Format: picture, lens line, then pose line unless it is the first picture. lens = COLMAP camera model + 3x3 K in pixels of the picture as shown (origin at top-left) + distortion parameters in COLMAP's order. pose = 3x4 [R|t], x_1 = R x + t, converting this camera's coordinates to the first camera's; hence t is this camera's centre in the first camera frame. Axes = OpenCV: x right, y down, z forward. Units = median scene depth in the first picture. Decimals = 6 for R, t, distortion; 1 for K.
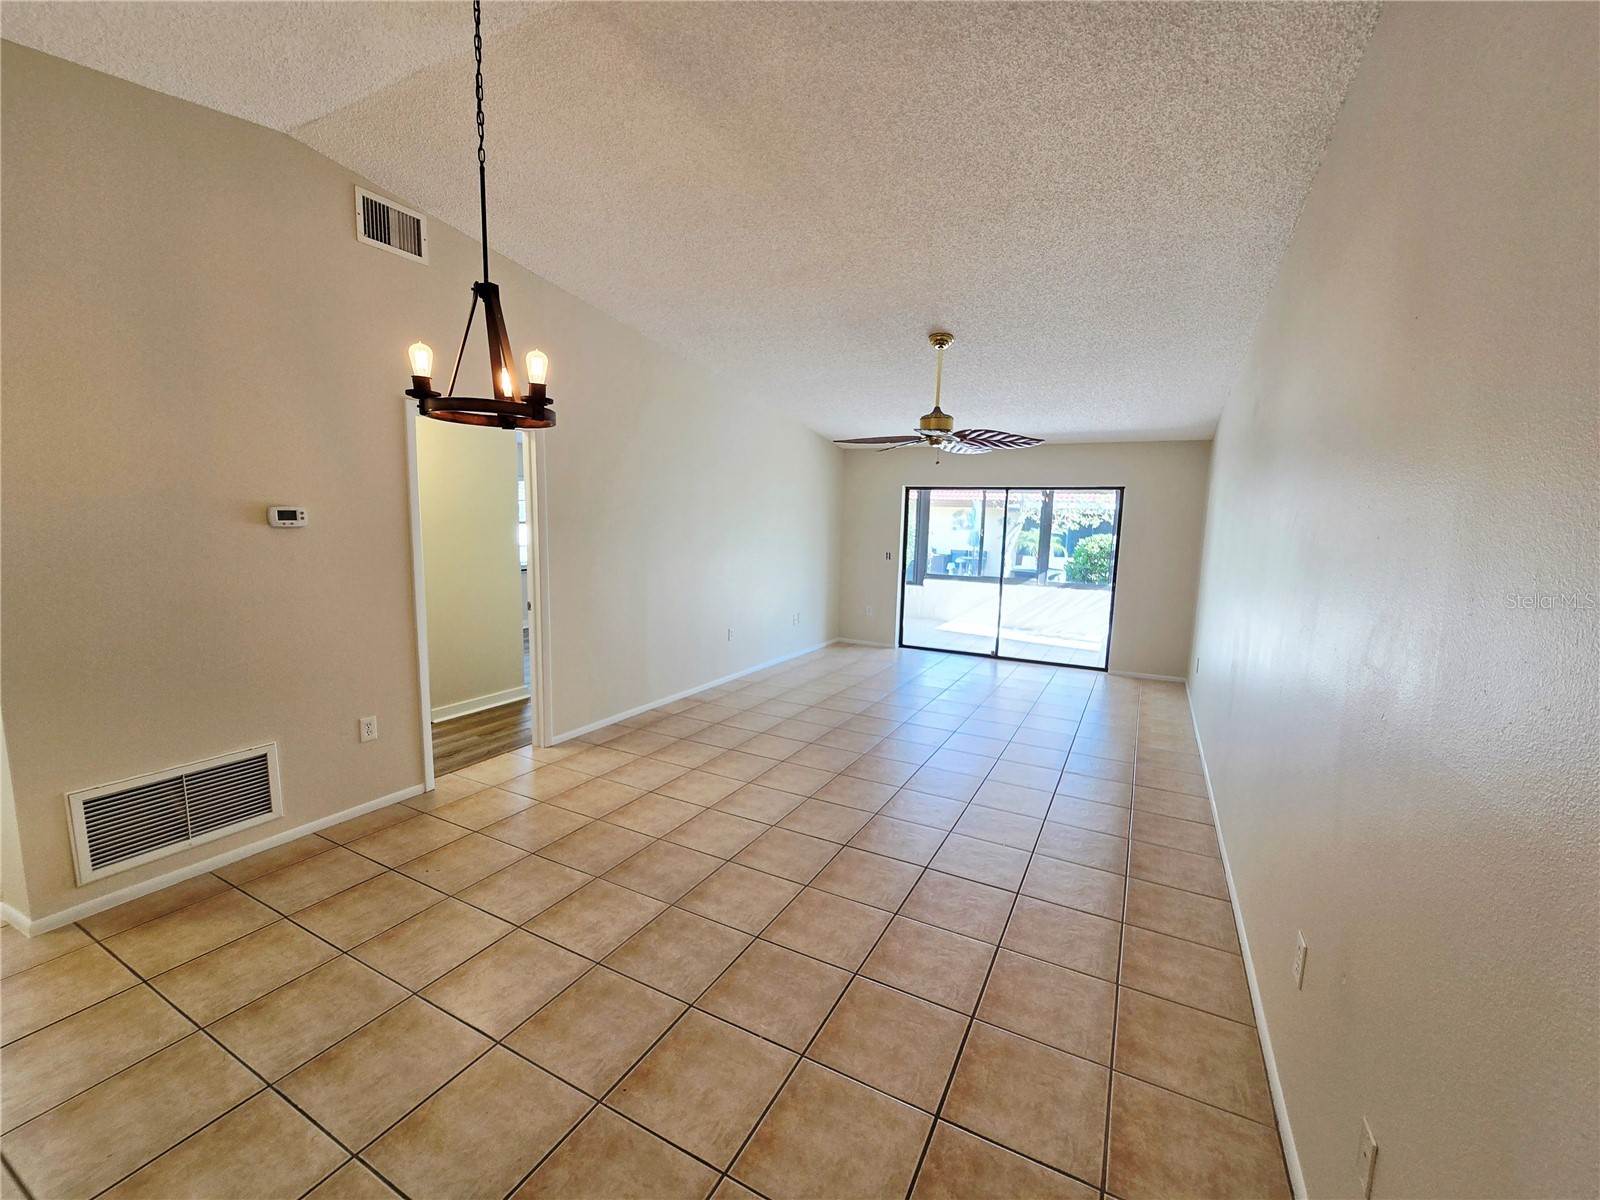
lens RADIAL K [[659.1, 0, 807.1], [0, 659.1, 603.6], [0, 0, 1]] dist [-0.007714, 0.004266]
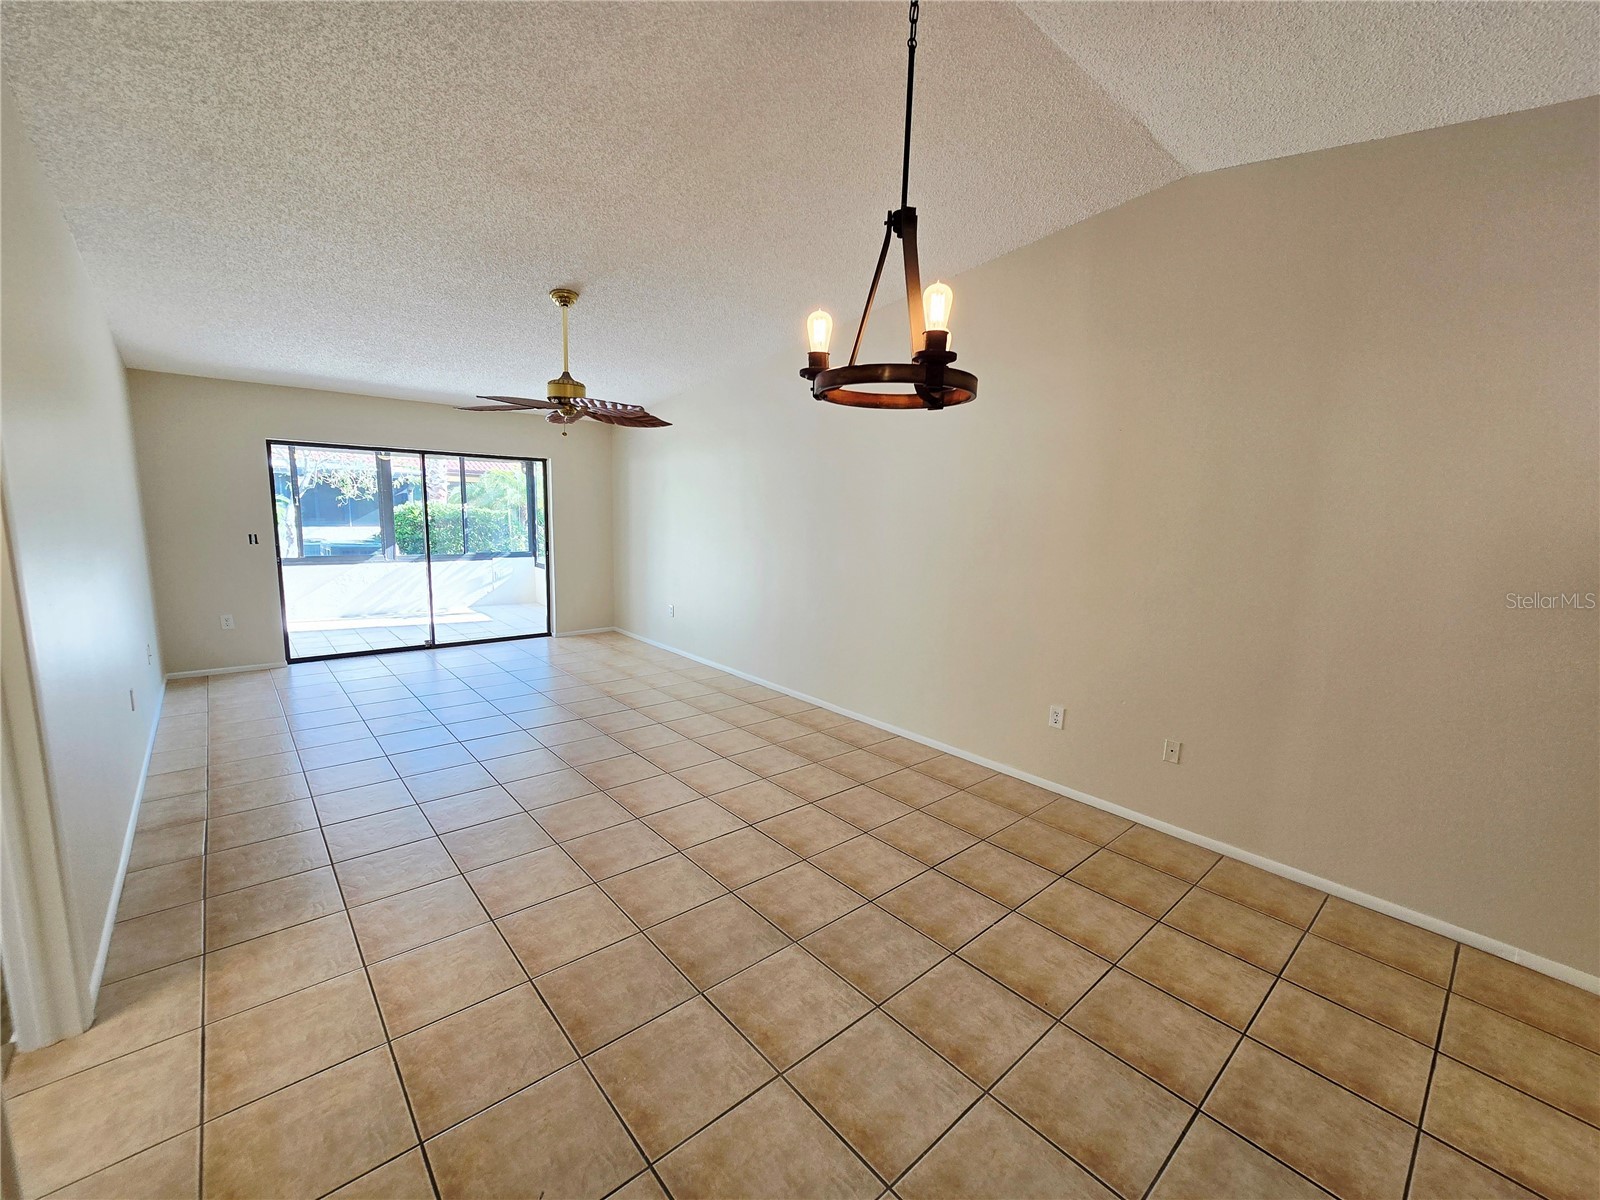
lens RADIAL K [[659.1, 0, 799.7], [0, 659.1, 603.8], [0, 0, 1]] dist [-0.007714, 0.004266]
pose [[0.358598, -0.154637, 0.920595, -0.613617], [0.096195, 0.987055, 0.128330, -0.073837], [-0.928523, 0.042538, 0.368831, 0.407939]]
